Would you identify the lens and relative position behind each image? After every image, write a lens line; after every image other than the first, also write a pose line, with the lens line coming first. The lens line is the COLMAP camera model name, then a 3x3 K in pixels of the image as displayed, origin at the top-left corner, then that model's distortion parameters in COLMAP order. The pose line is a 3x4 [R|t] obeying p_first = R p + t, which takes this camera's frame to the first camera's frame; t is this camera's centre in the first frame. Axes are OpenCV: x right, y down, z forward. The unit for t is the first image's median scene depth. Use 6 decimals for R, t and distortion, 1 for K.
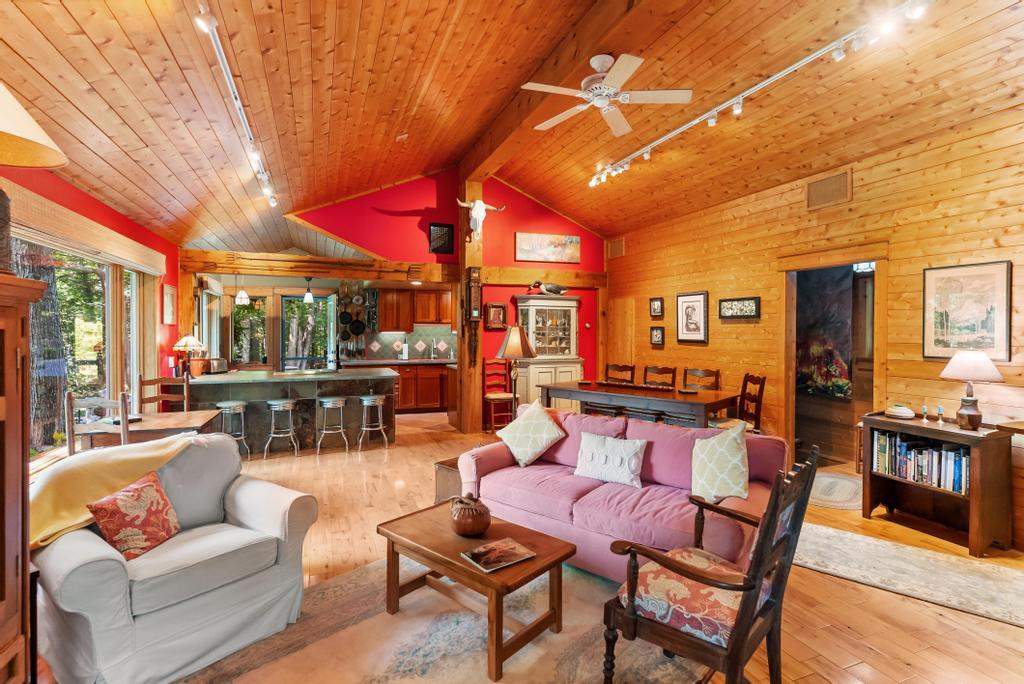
lens RADIAL K [[494.3, 0, 517.2], [0, 494.3, 334.5], [0, 0, 1]] dist [0.005150, -0.000354]
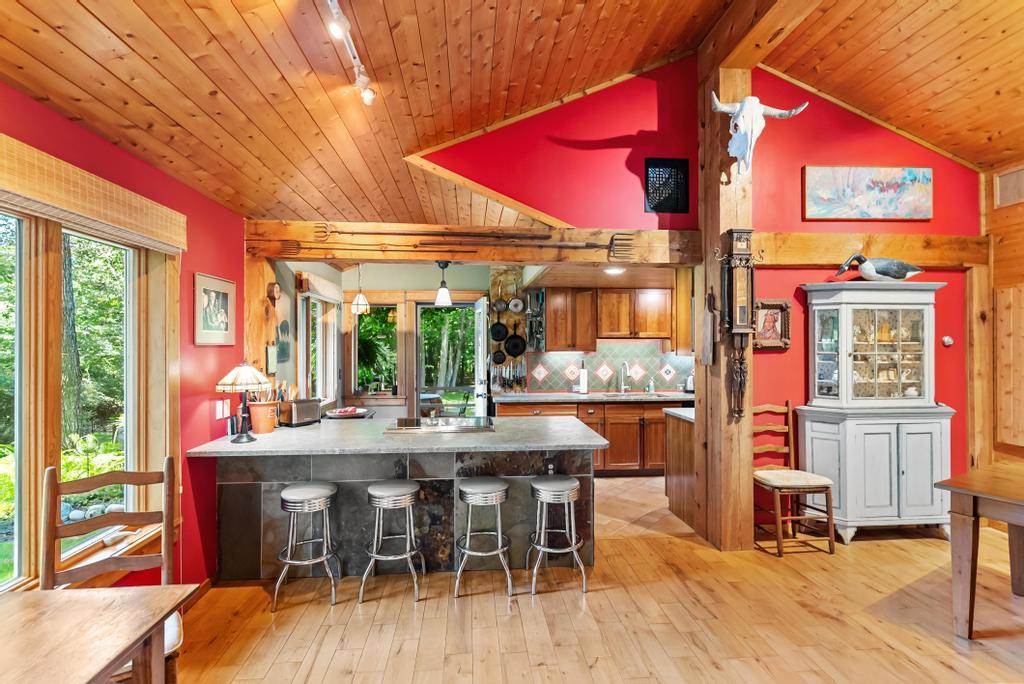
lens RADIAL K [[494.3, 0, 521.8], [0, 494.3, 341.3], [0, 0, 1]] dist [0.005150, -0.000354]
pose [[0.962664, -0.006588, -0.270618, -0.155429], [0.002627, 0.999884, -0.014996, -0.011618], [0.270685, 0.013725, 0.962570, 0.412078]]
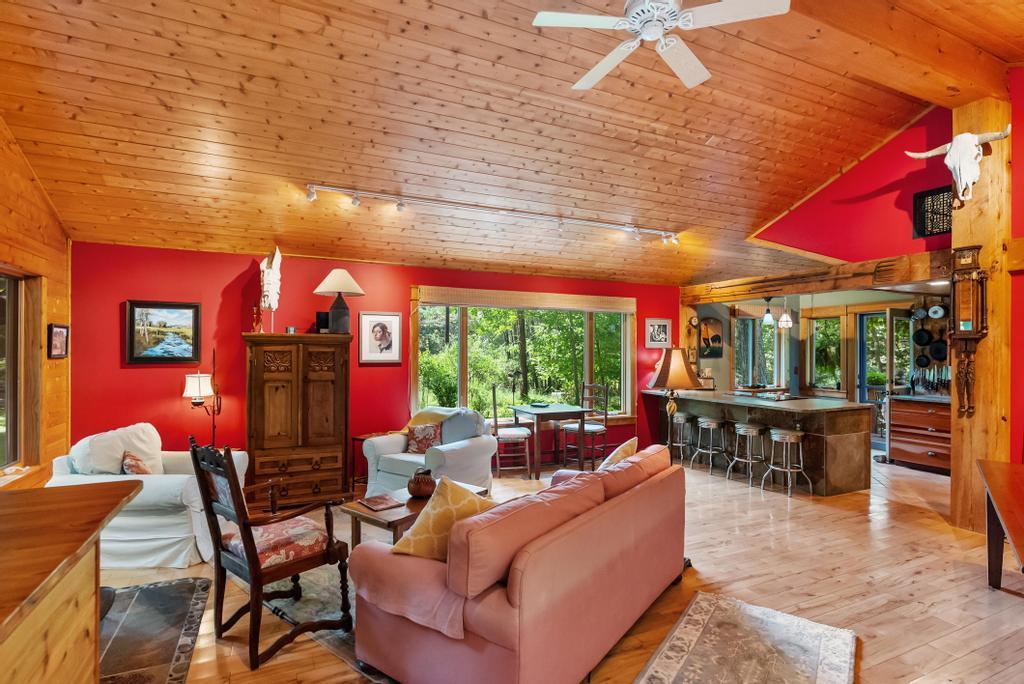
lens RADIAL K [[494.3, 0, 495.6], [0, 494.3, 346.8], [0, 0, 1]] dist [0.005150, -0.000354]
pose [[0.043868, -0.008754, -0.998999, 0.450343], [-0.013055, 0.999871, -0.009335, -0.004574], [0.998952, 0.013451, 0.043748, 0.387930]]
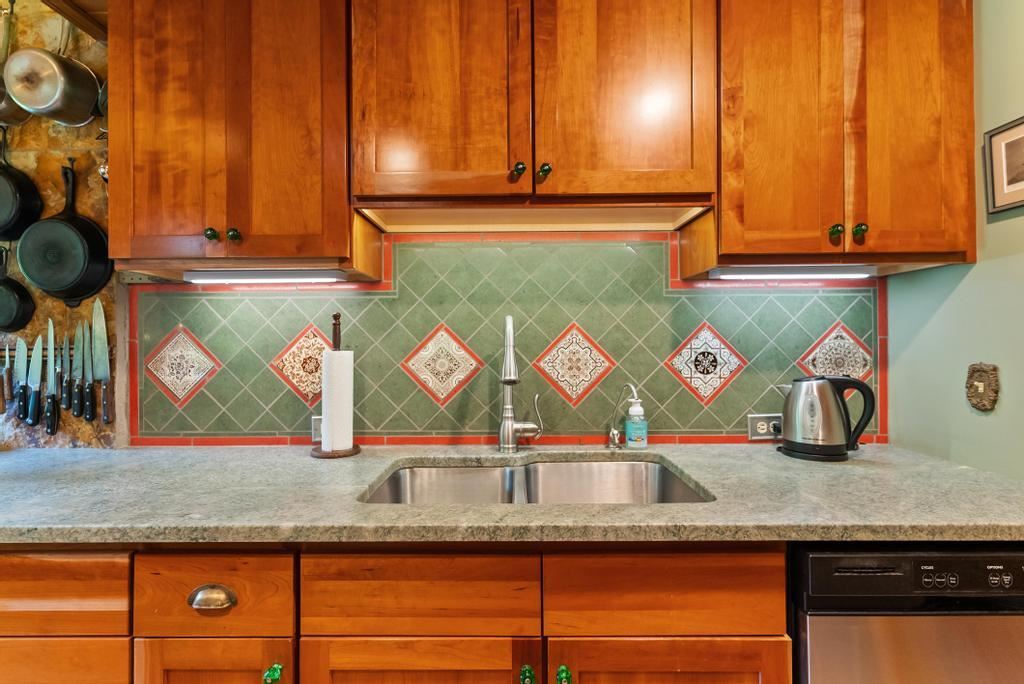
lens RADIAL K [[494.3, 0, 511.2], [0, 494.3, 337.8], [0, 0, 1]] dist [0.005150, -0.000354]
pose [[0.930420, -0.014265, -0.366216, -0.143469], [0.008464, 0.999812, -0.017440, 0.022471], [0.366396, 0.013126, 0.930366, 1.087546]]
